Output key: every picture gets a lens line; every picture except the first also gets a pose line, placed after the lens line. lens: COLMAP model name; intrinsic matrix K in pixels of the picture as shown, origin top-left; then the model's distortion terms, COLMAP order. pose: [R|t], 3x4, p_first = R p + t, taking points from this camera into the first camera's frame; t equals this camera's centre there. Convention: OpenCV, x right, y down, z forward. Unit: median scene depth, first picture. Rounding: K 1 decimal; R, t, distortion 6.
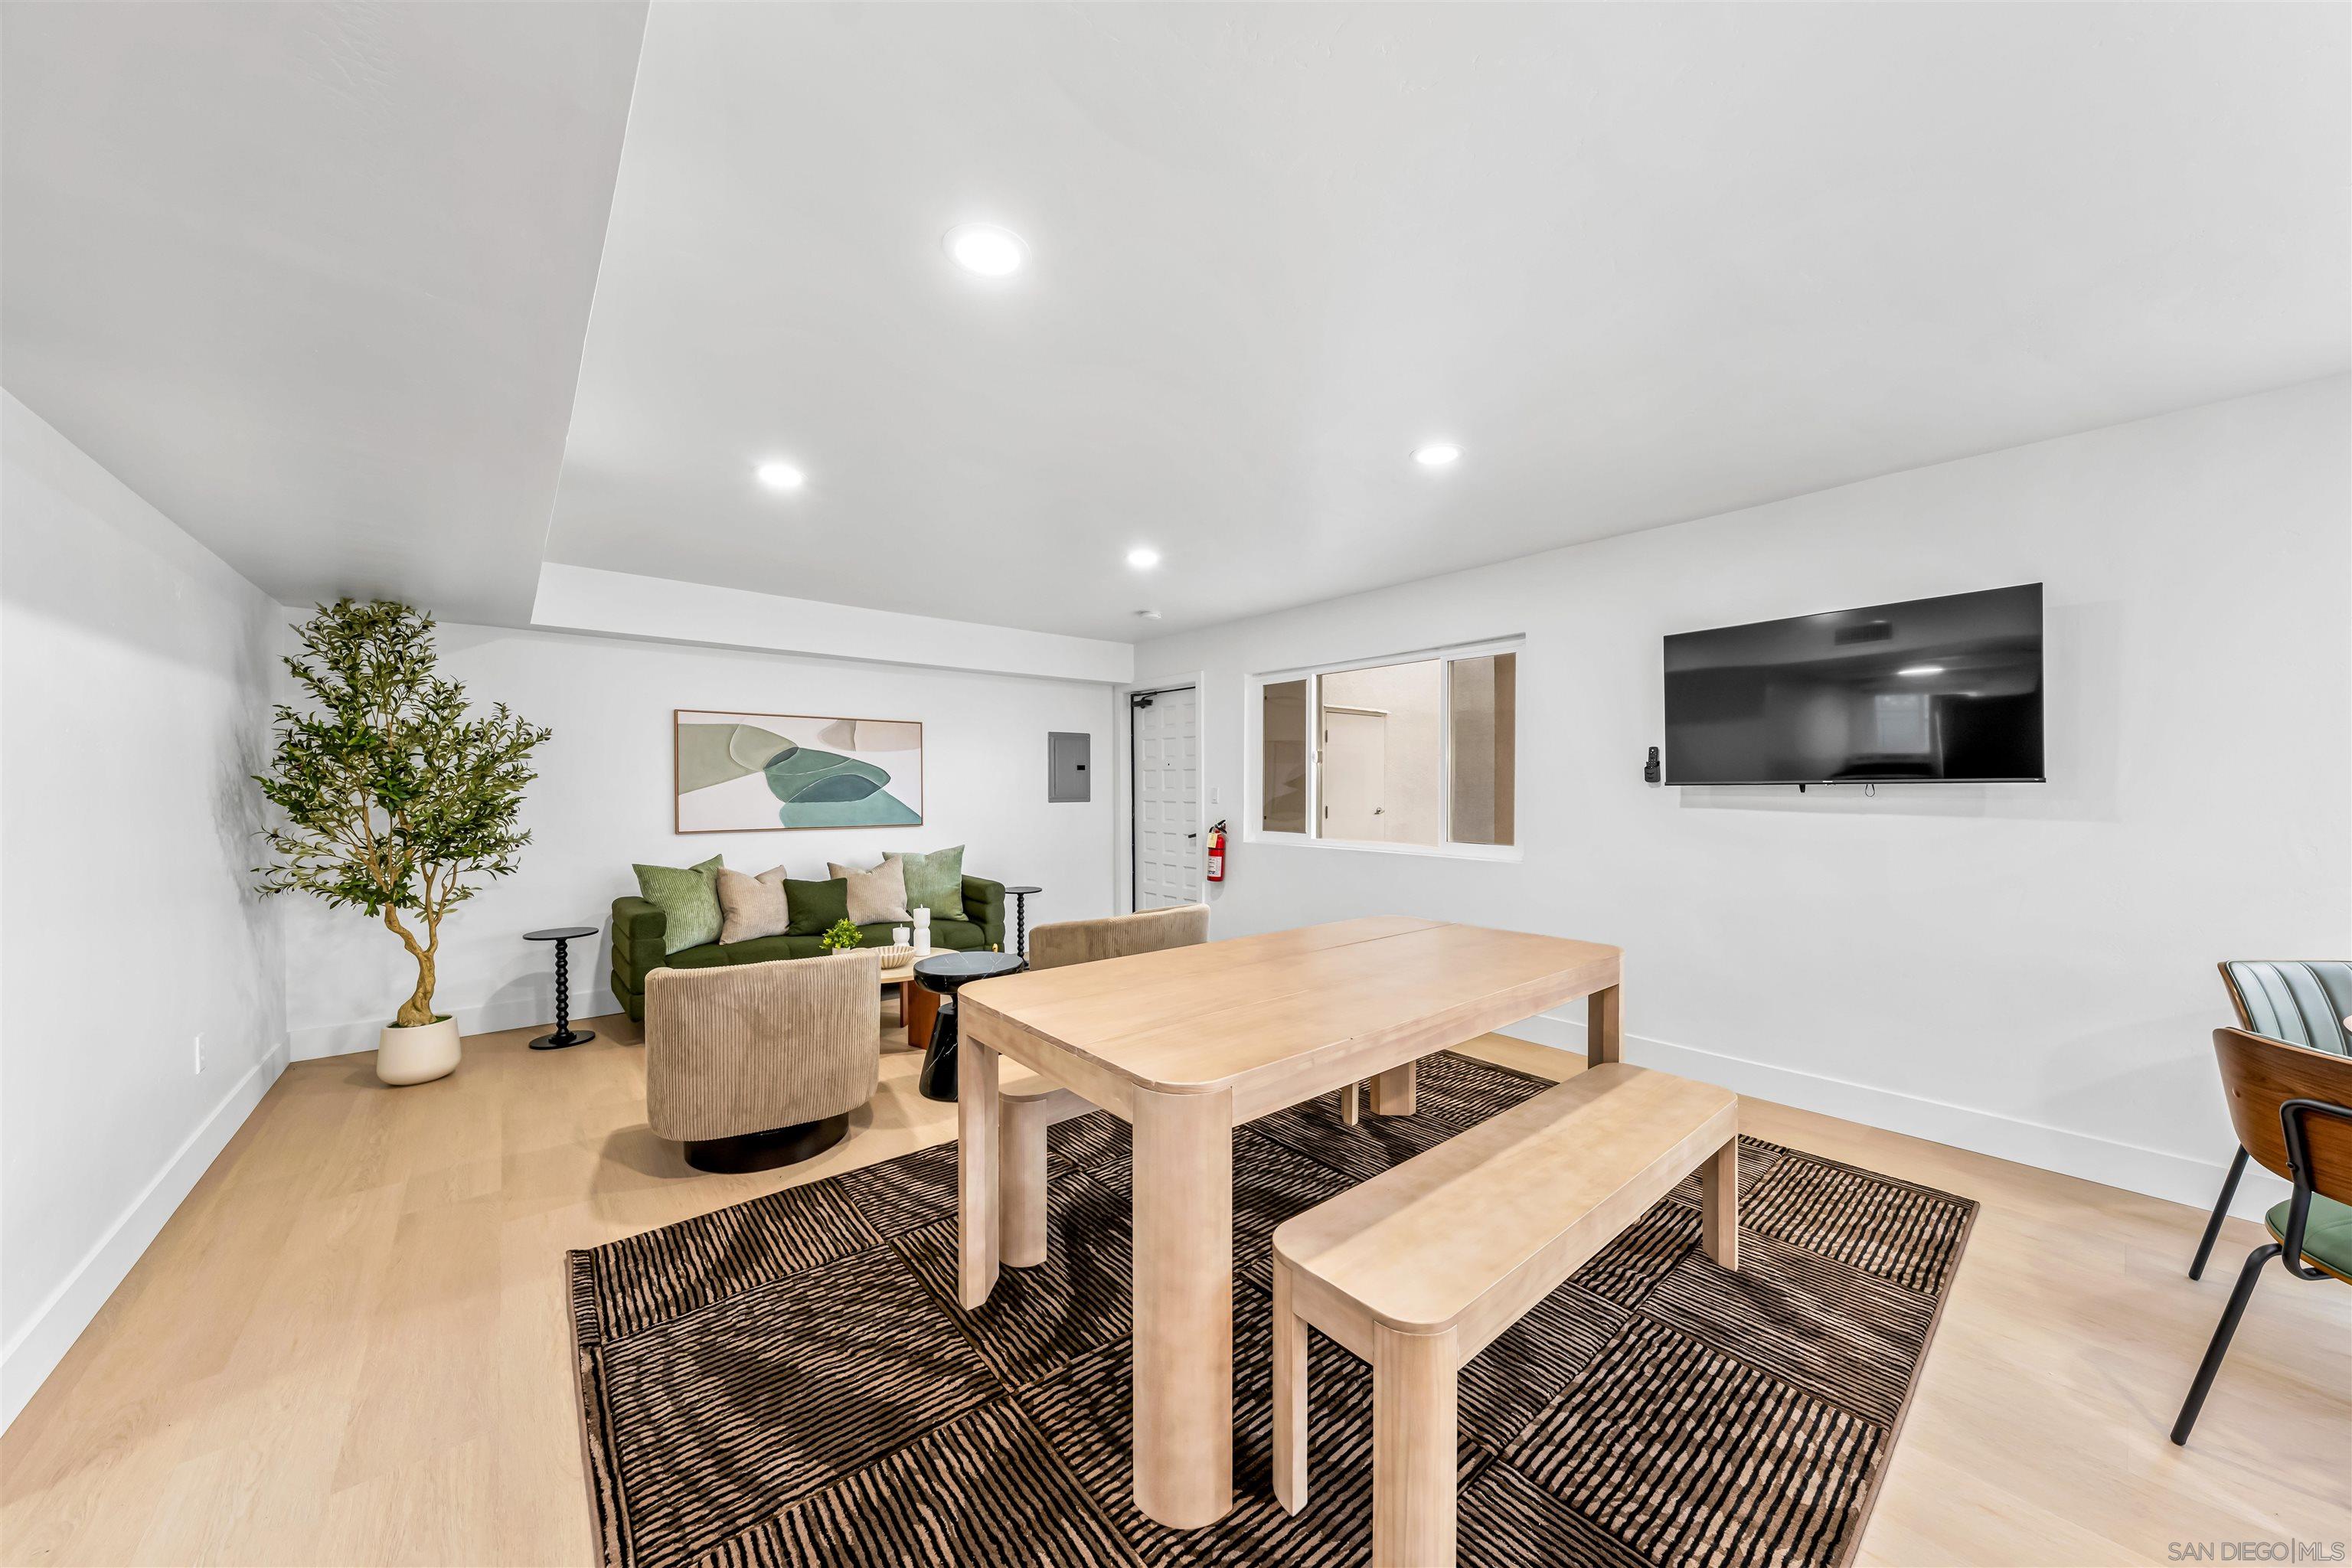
lens RADIAL K [[790.5, 0, 1176.0], [0, 790.5, 784.0], [0, 0, 1]] dist [0.000486, 0.000030]
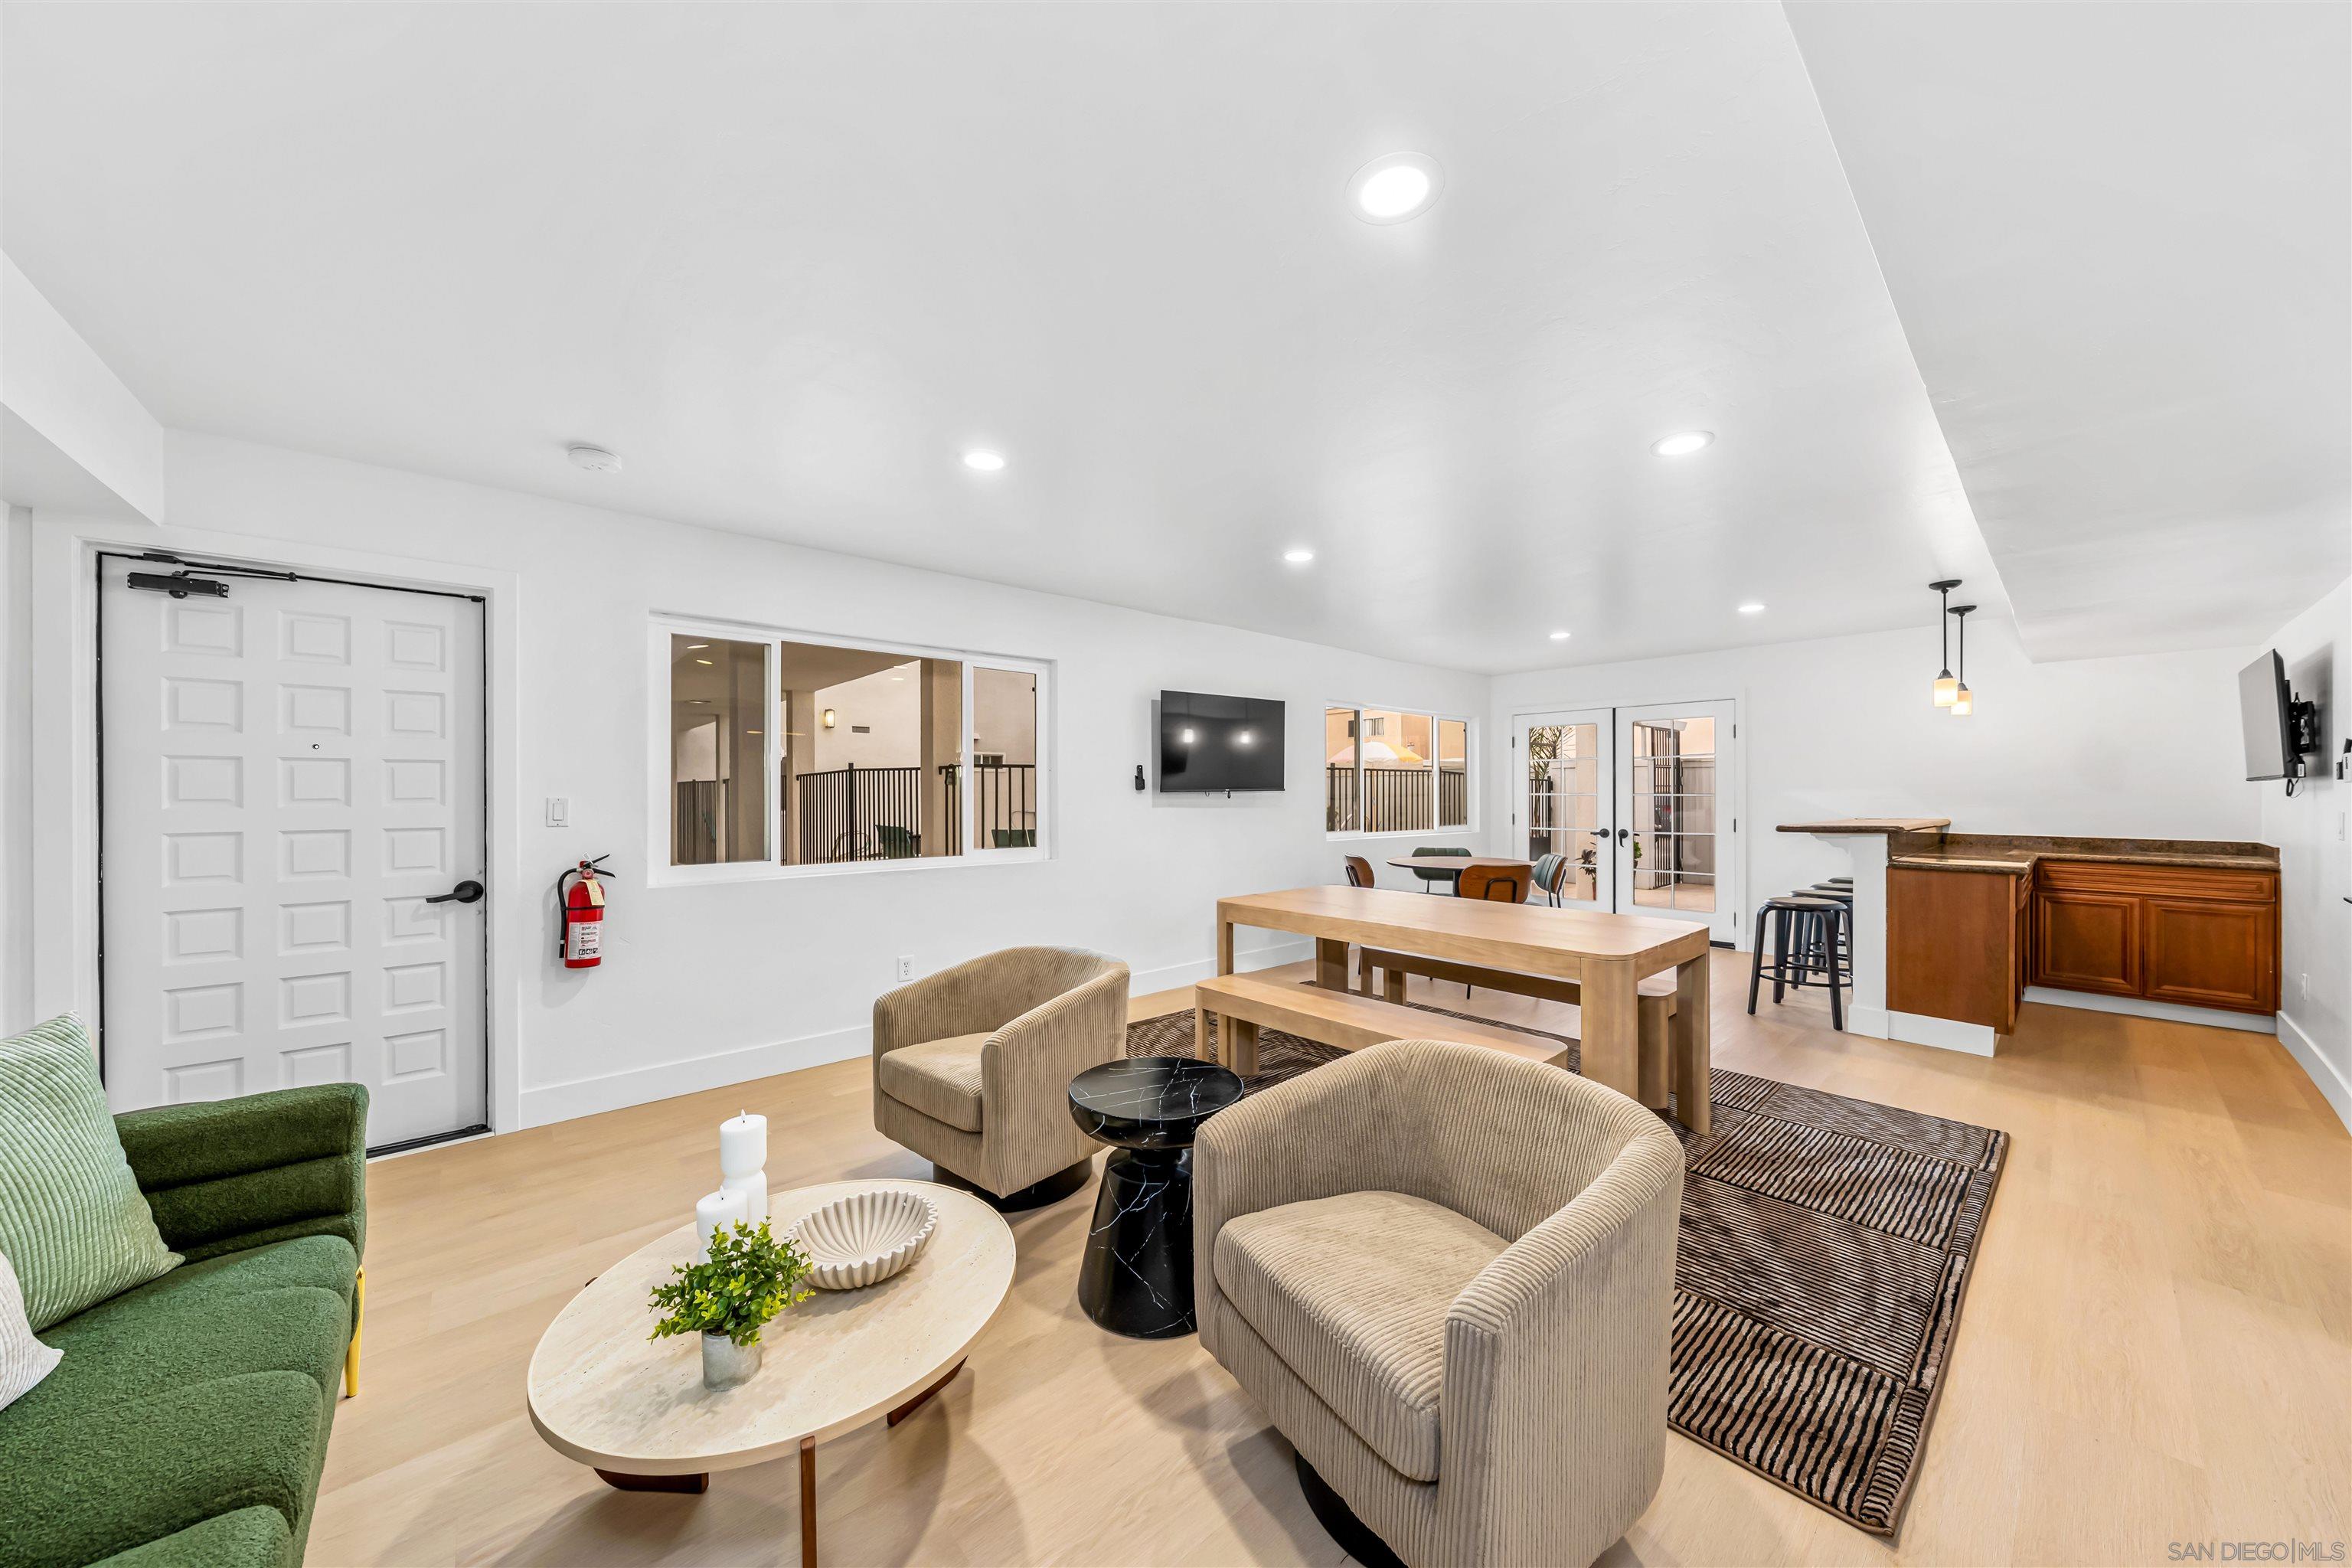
lens RADIAL K [[819.6, 0, 1176.0], [0, 819.6, 784.0], [0, 0, 1]] dist [-0.000200, -0.000046]
pose [[-0.027180, 0.010922, 0.999571, -0.919799], [0.002148, 0.999939, -0.010868, 0.003254], [-0.999628, 0.001852, -0.027202, 1.033826]]
